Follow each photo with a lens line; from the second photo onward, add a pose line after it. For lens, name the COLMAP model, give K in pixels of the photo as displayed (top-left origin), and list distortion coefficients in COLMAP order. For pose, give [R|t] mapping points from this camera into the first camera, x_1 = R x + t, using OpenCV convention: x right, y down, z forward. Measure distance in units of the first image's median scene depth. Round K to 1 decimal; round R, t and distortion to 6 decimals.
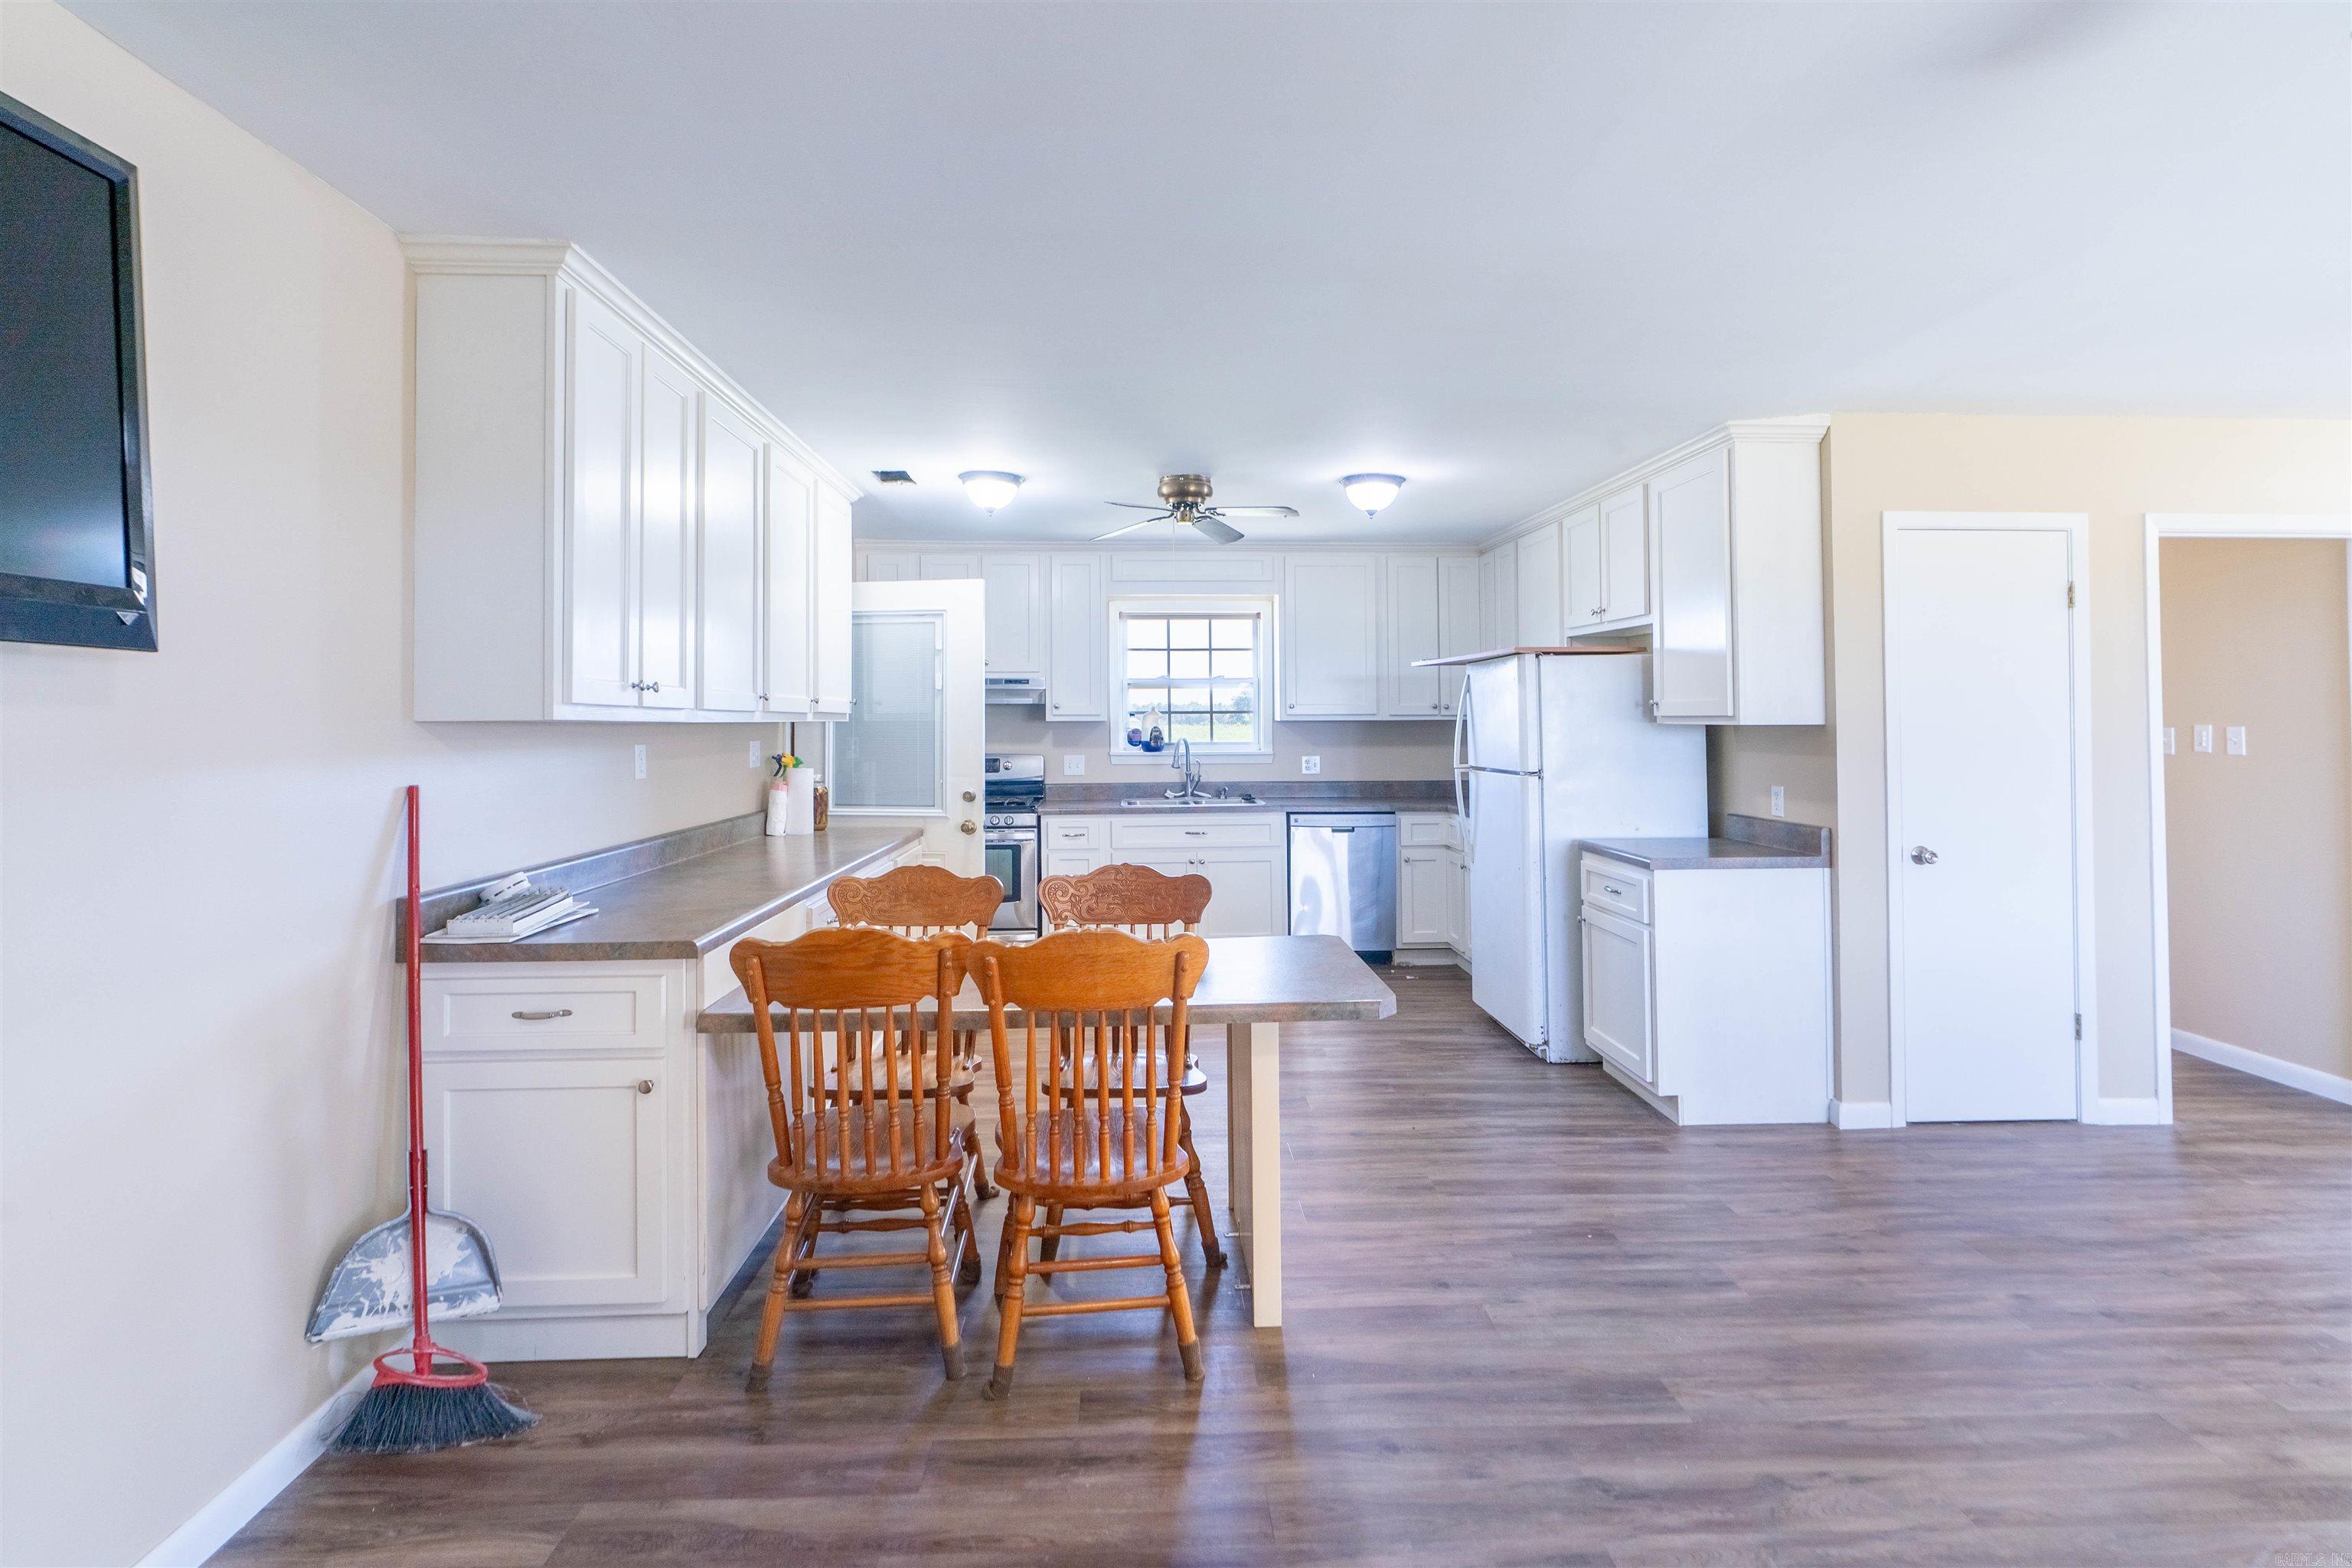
lens RADIAL K [[1094.6, 0, 1184.4], [0, 1094.6, 697.4], [0, 0, 1]] dist [-0.009361, 0.004940]
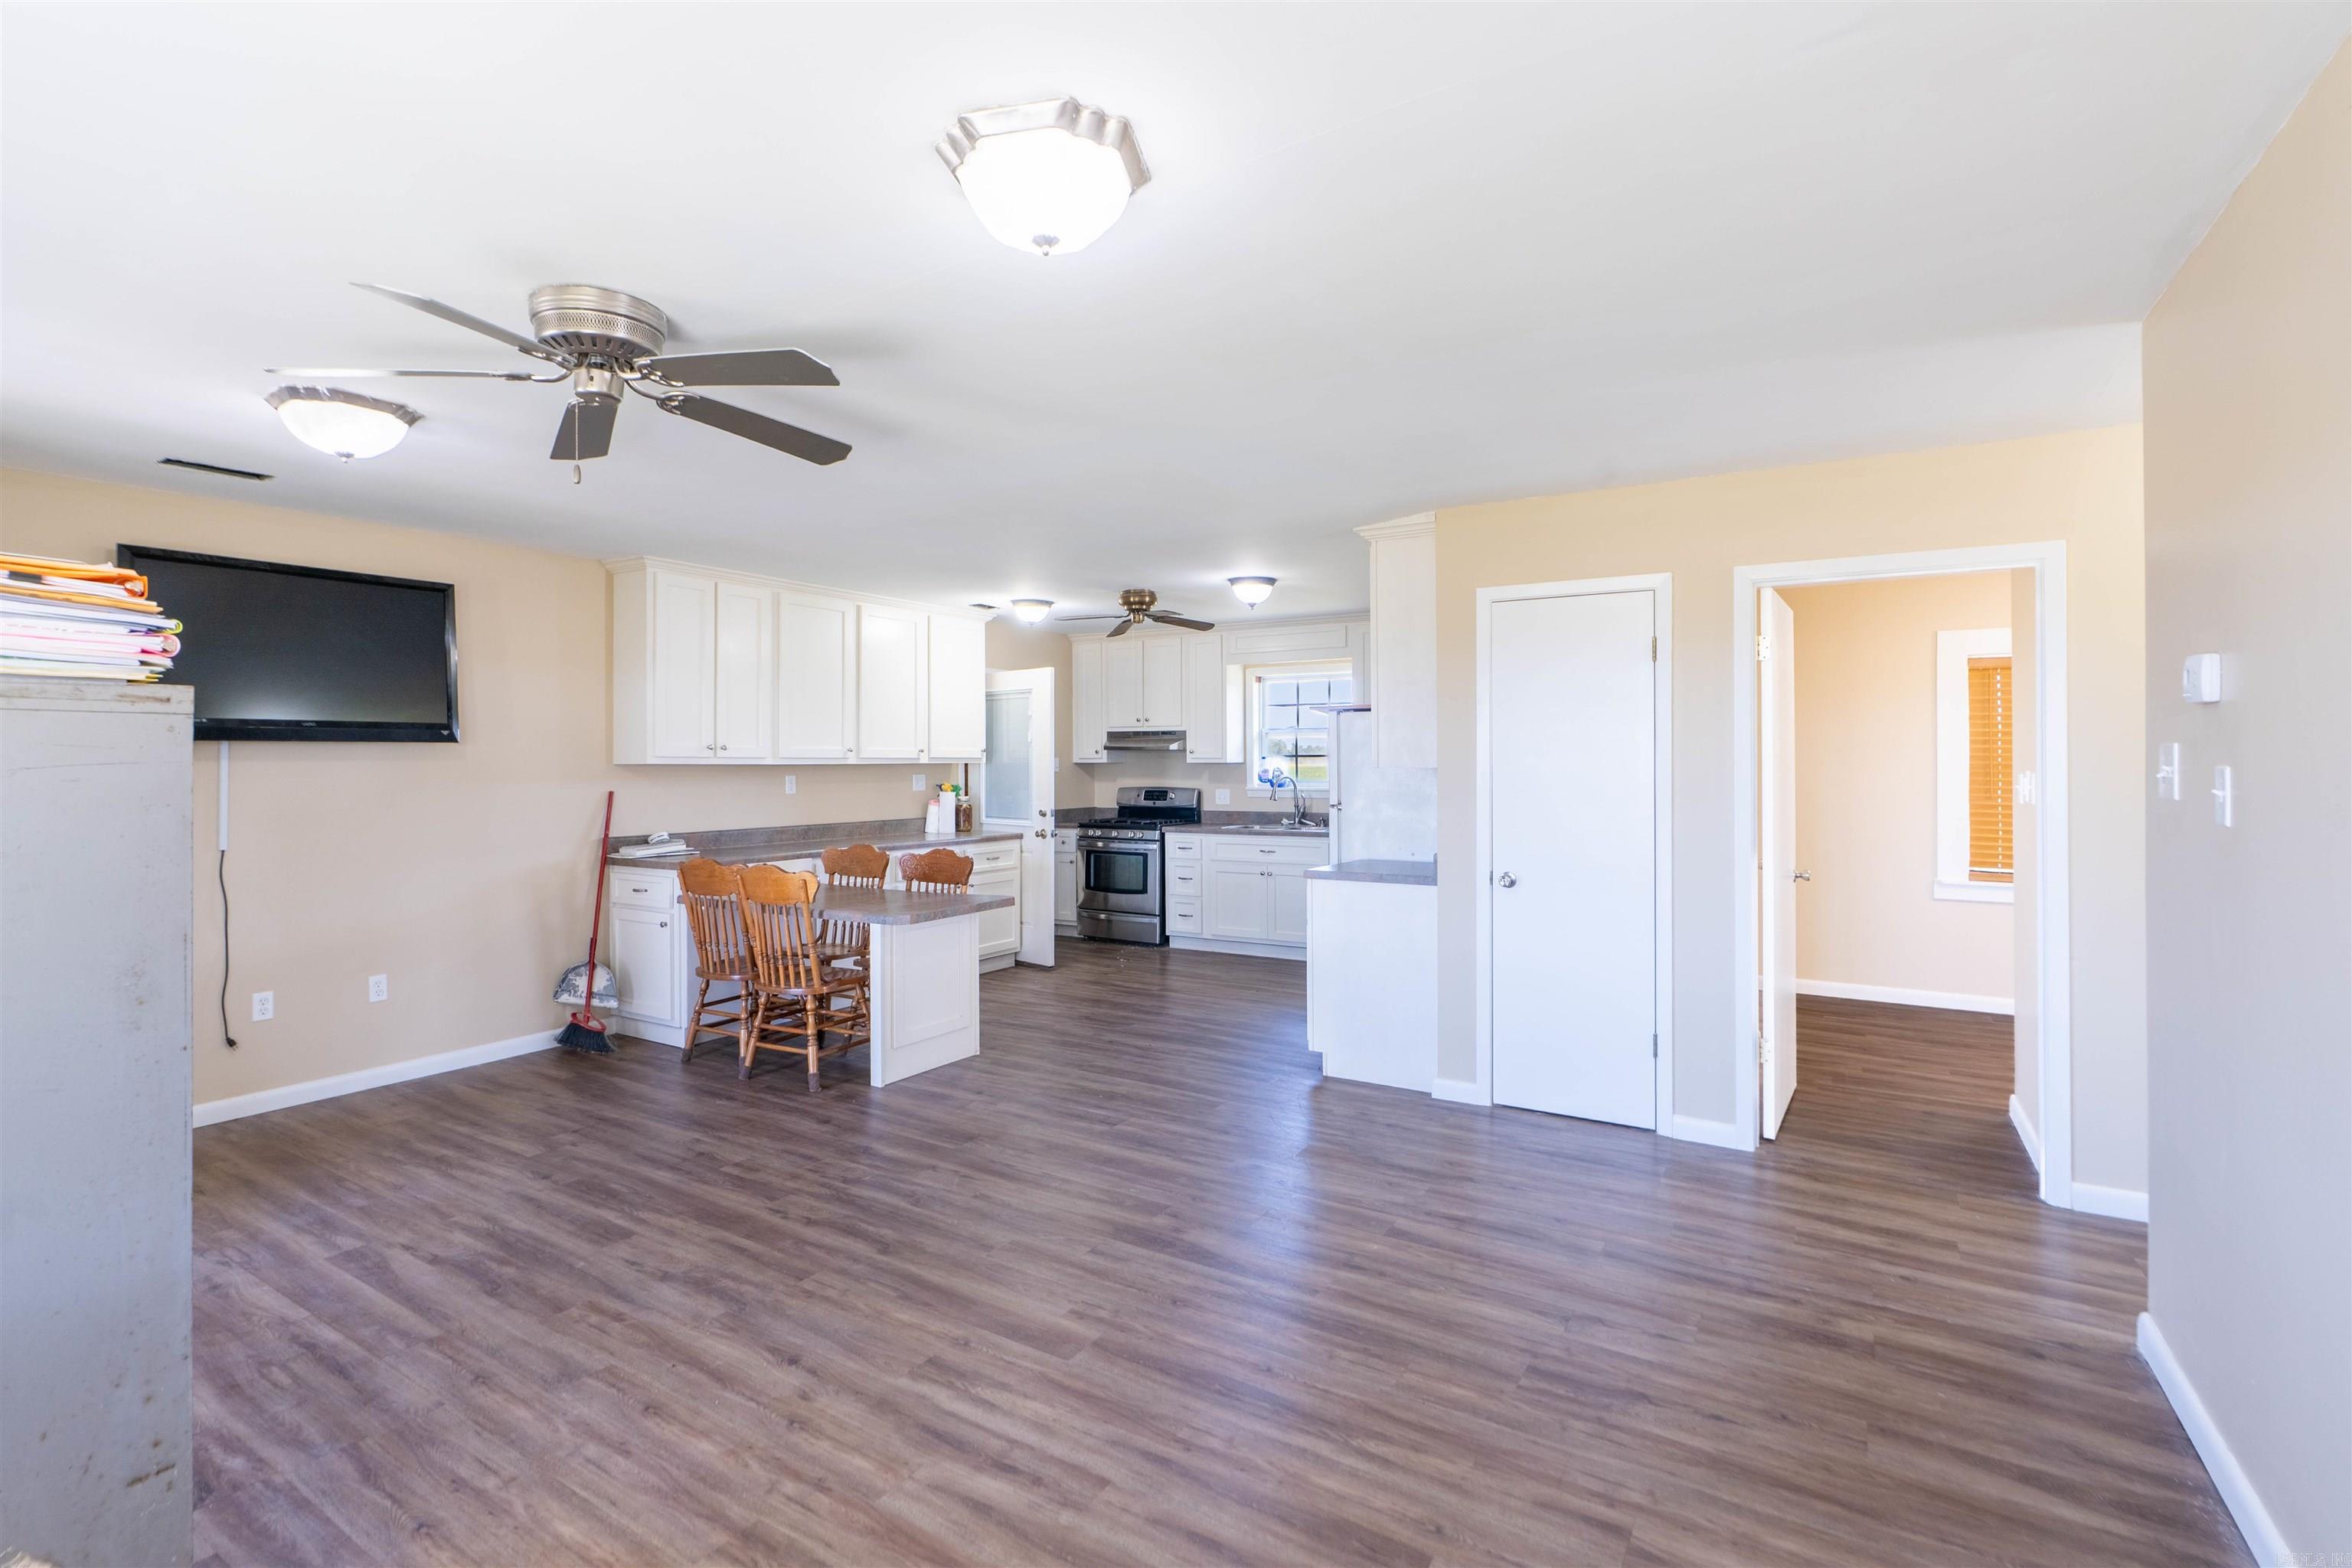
lens RADIAL K [[1094.6, 0, 1176.4], [0, 1094.6, 756.0], [0, 0, 1]] dist [-0.009361, 0.004940]
pose [[0.823452, -0.002138, -0.567382, 0.674287], [0.012311, 0.999825, 0.014100, -0.006000], [0.567252, -0.018596, 0.823334, -0.107055]]
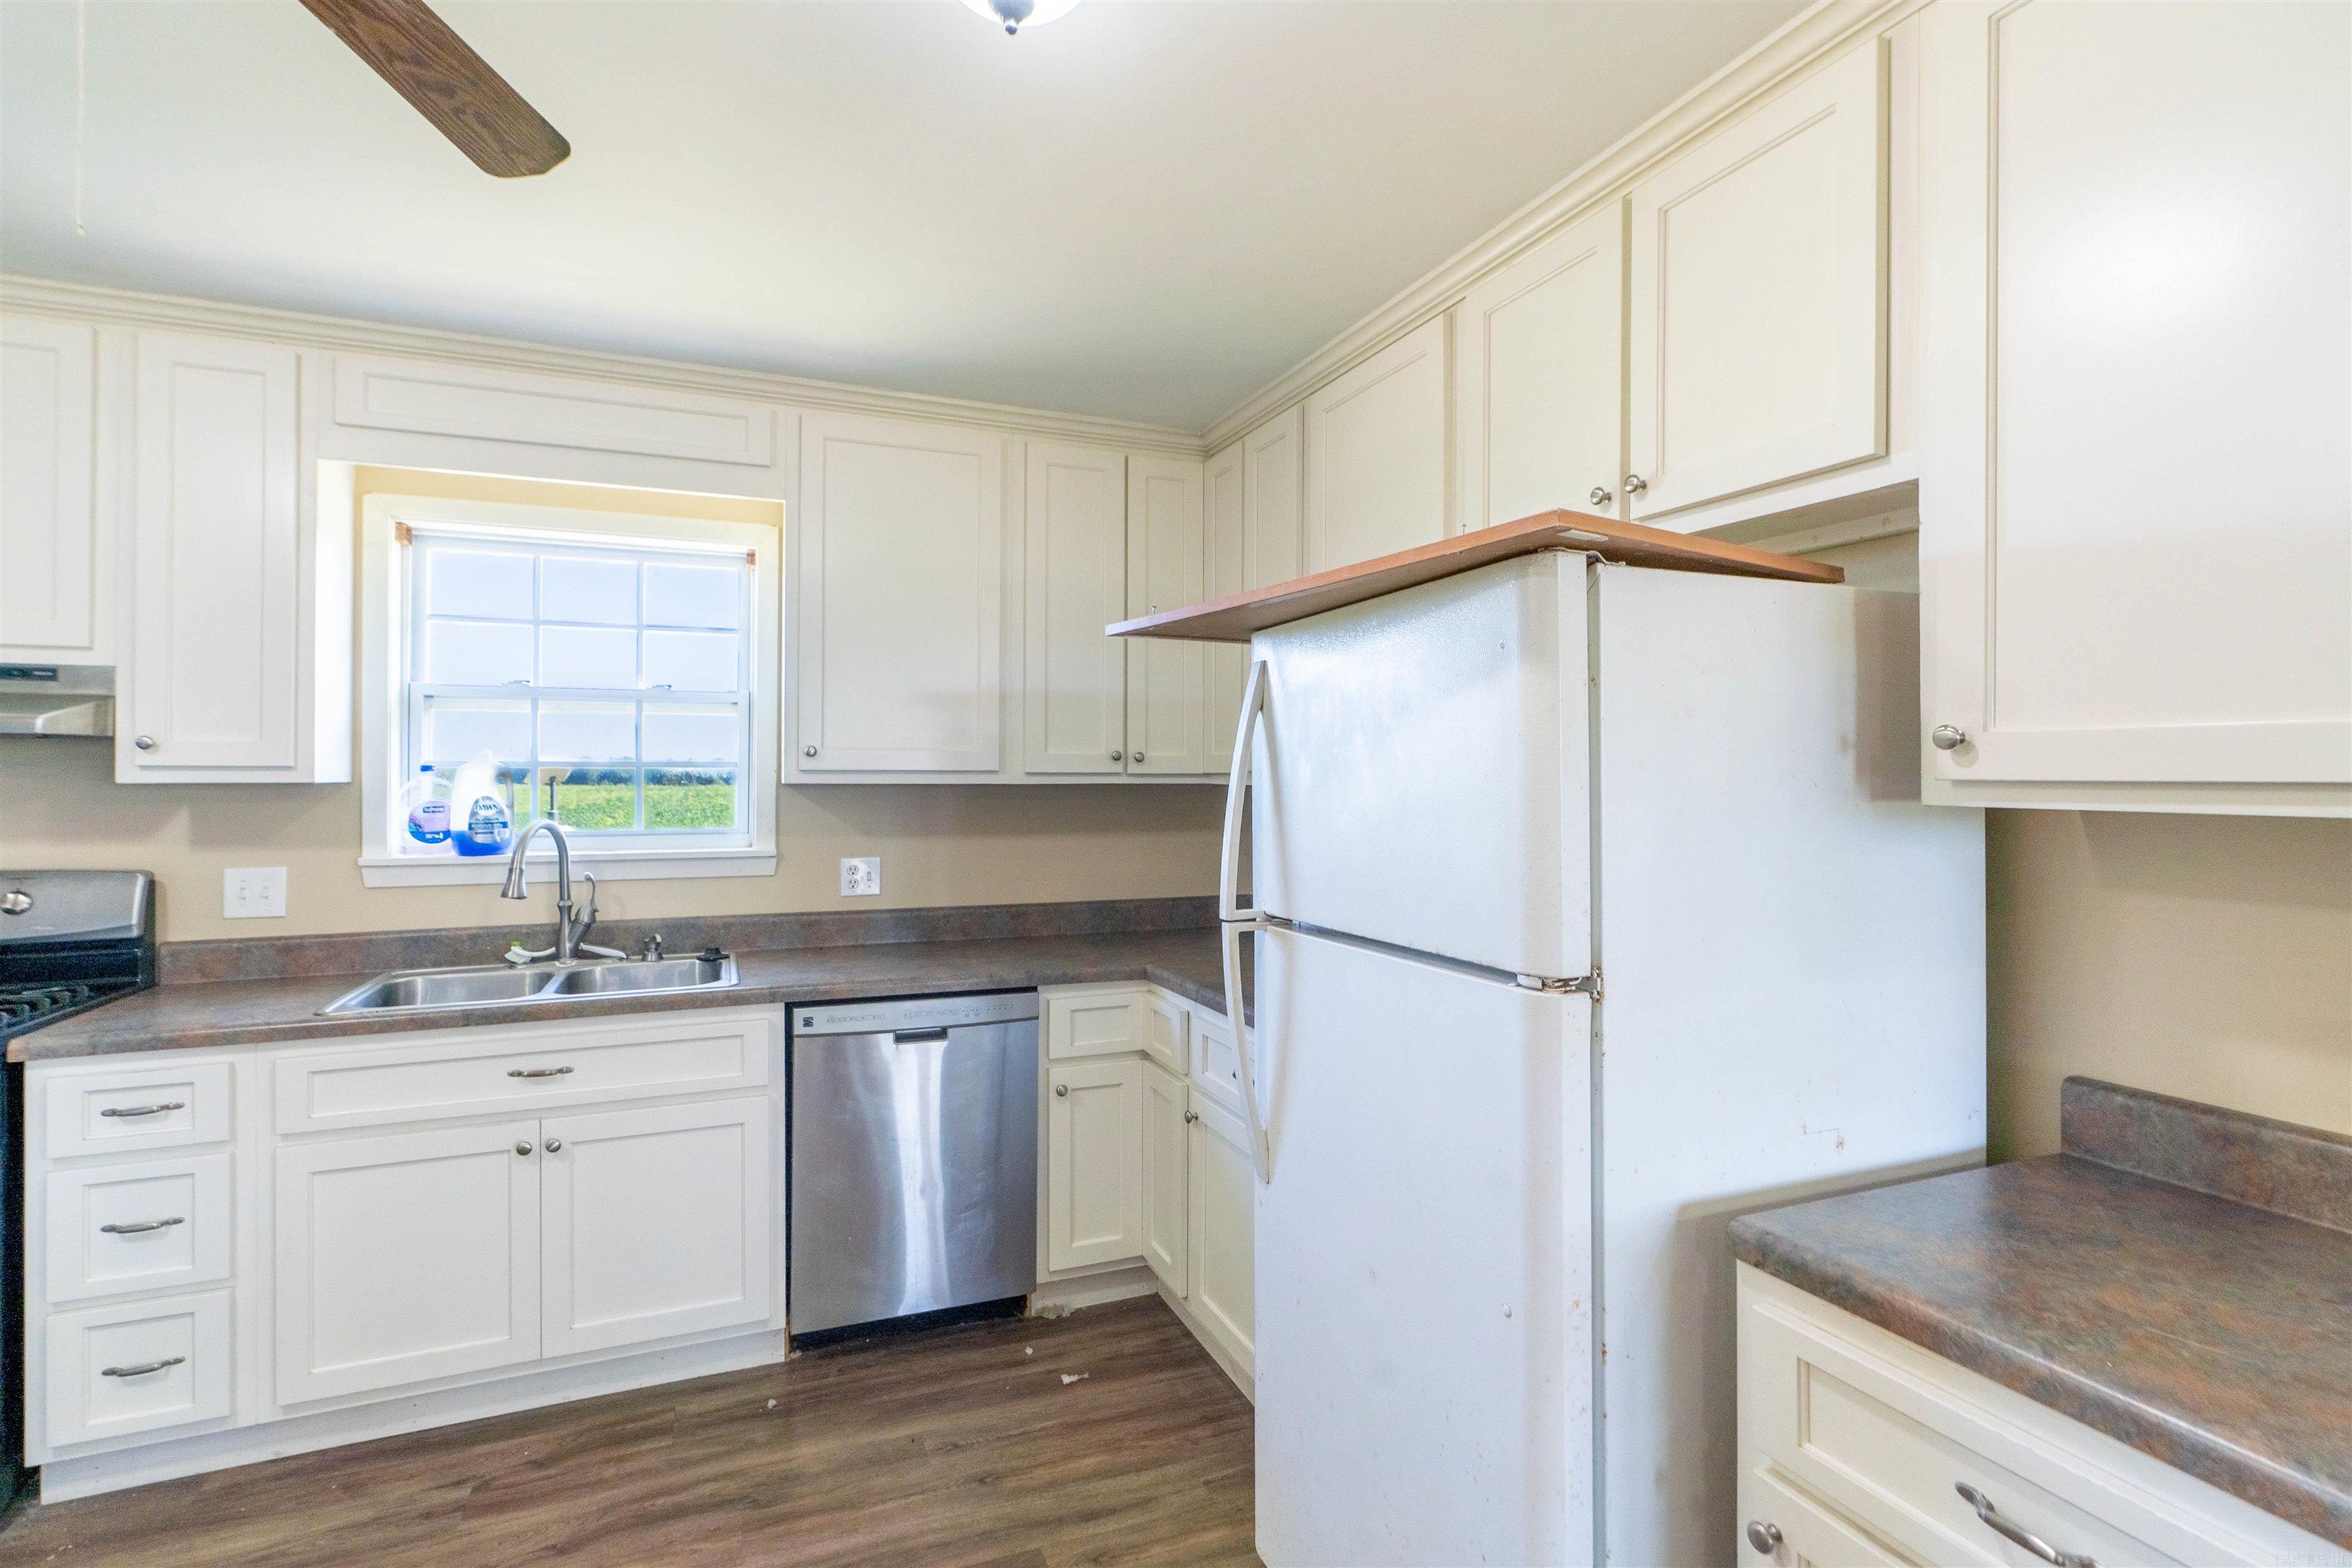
lens RADIAL K [[1094.6, 0, 1184.4], [0, 1094.6, 753.5], [0, 0, 1]] dist [-0.009361, 0.004940]
pose [[0.941020, 0.008732, 0.338238, 0.098921], [-0.008925, 0.999960, -0.000986, 0.009120], [-0.338233, -0.002091, 0.941060, 0.580603]]
